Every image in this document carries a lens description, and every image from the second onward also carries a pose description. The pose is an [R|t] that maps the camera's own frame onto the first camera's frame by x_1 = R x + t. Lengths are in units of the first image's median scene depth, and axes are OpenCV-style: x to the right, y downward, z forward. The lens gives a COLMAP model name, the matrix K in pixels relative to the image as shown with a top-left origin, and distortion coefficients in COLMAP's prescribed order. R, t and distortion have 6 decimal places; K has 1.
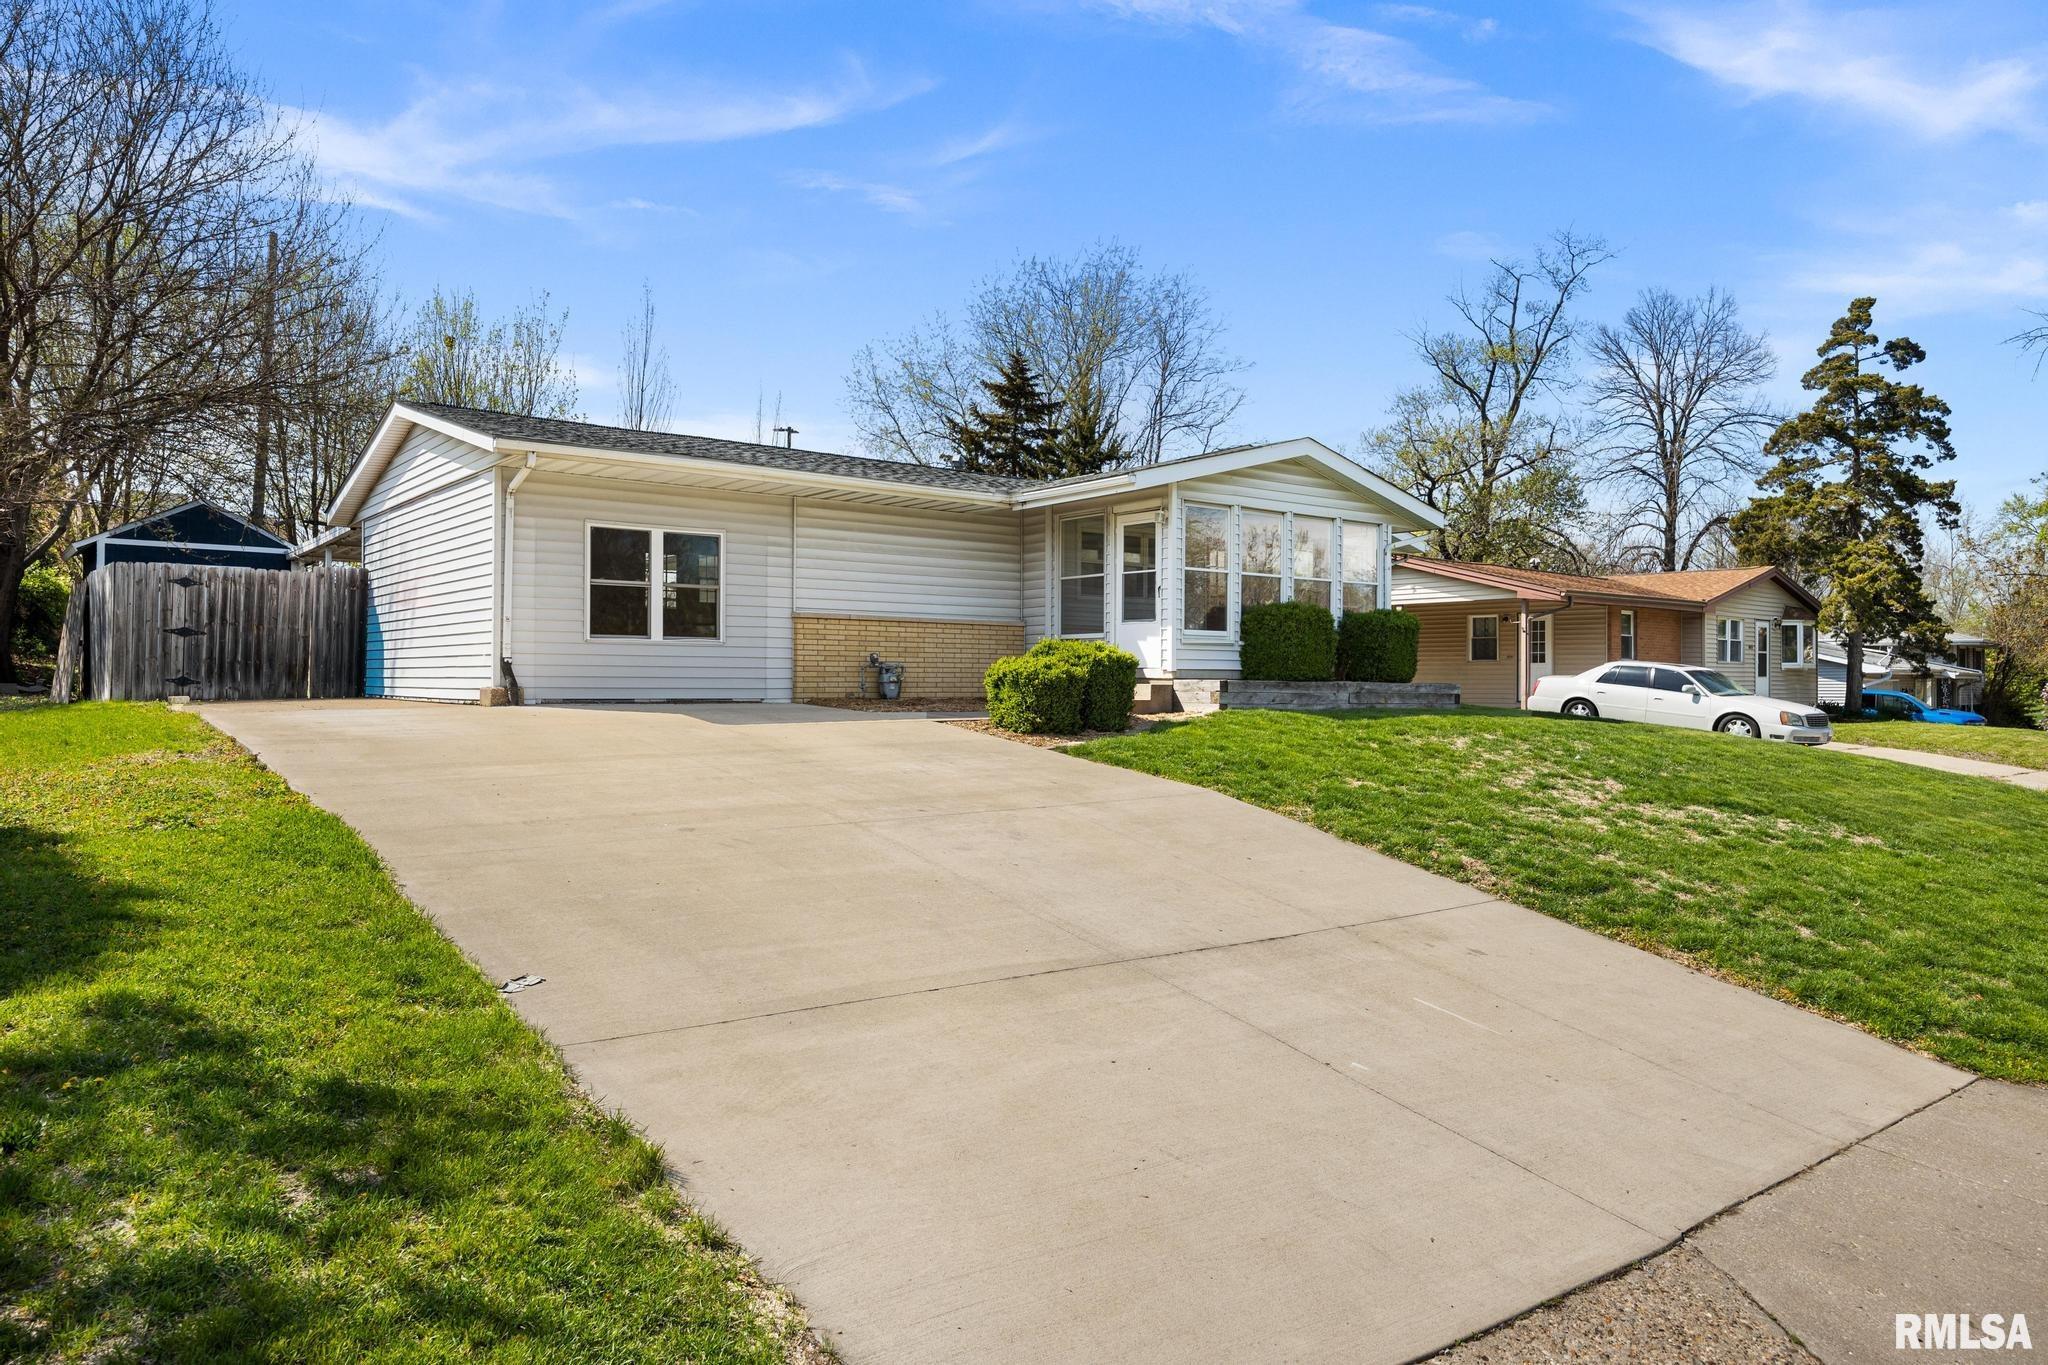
lens RADIAL K [[1371.2, 0, 1022.5], [0, 1371.2, 675.9], [0, 0, 1]] dist [0.006379, 0.001225]
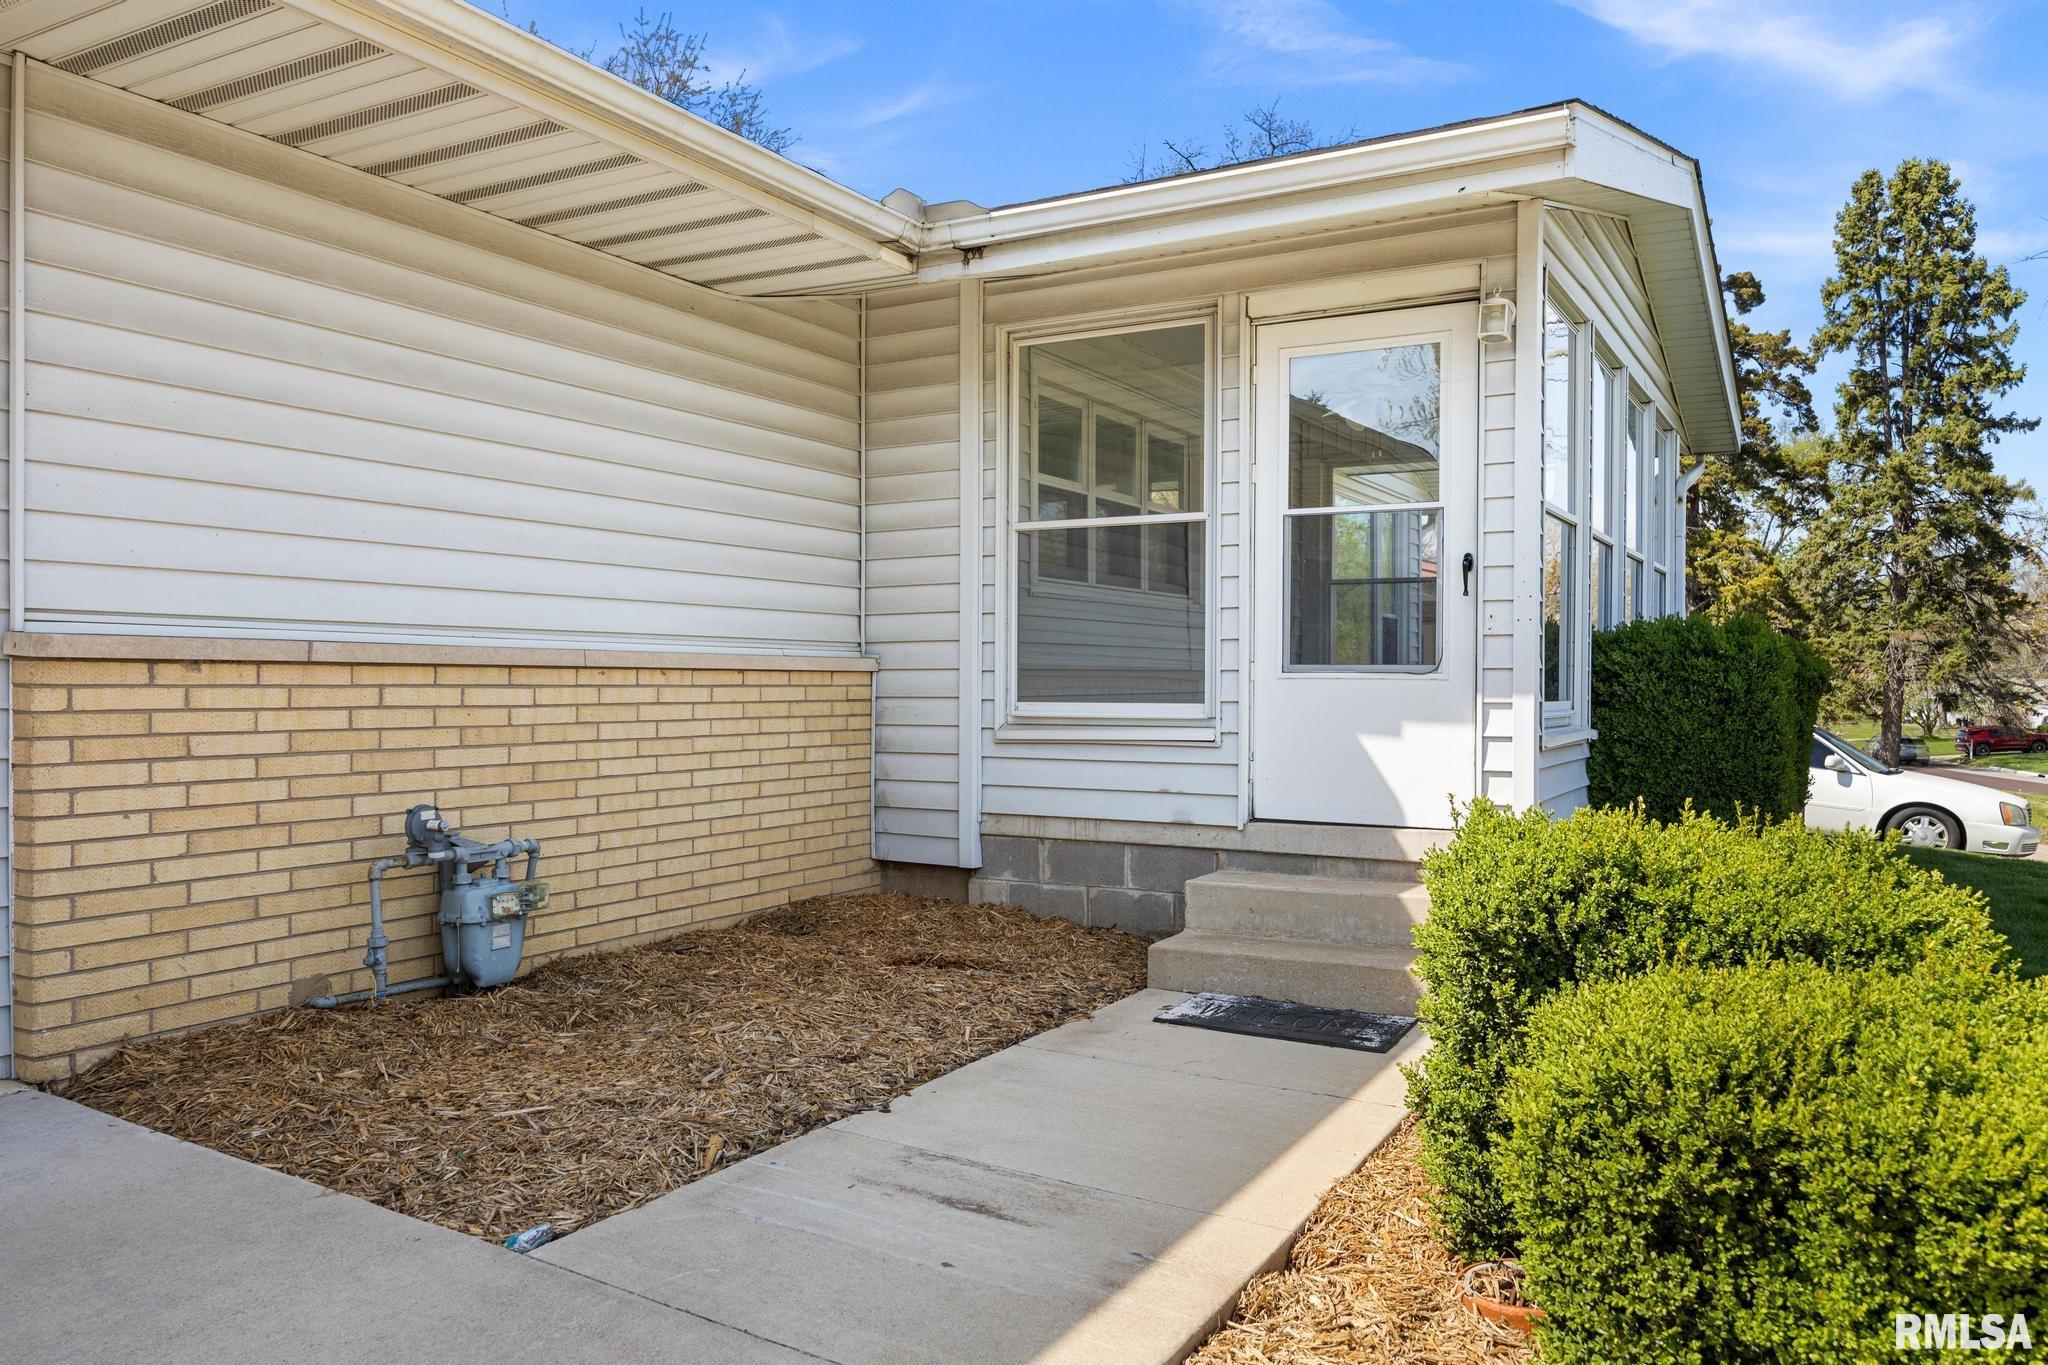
lens RADIAL K [[1478.9, 0, 1029.9], [0, 1478.9, 695.2], [0, 0, 1]] dist [-0.007534, -0.000713]
pose [[0.921544, -0.005307, 0.388238, -0.100936], [-0.002195, 0.999819, 0.018876, -0.037201], [-0.388268, -0.018247, 0.921366, 0.661572]]
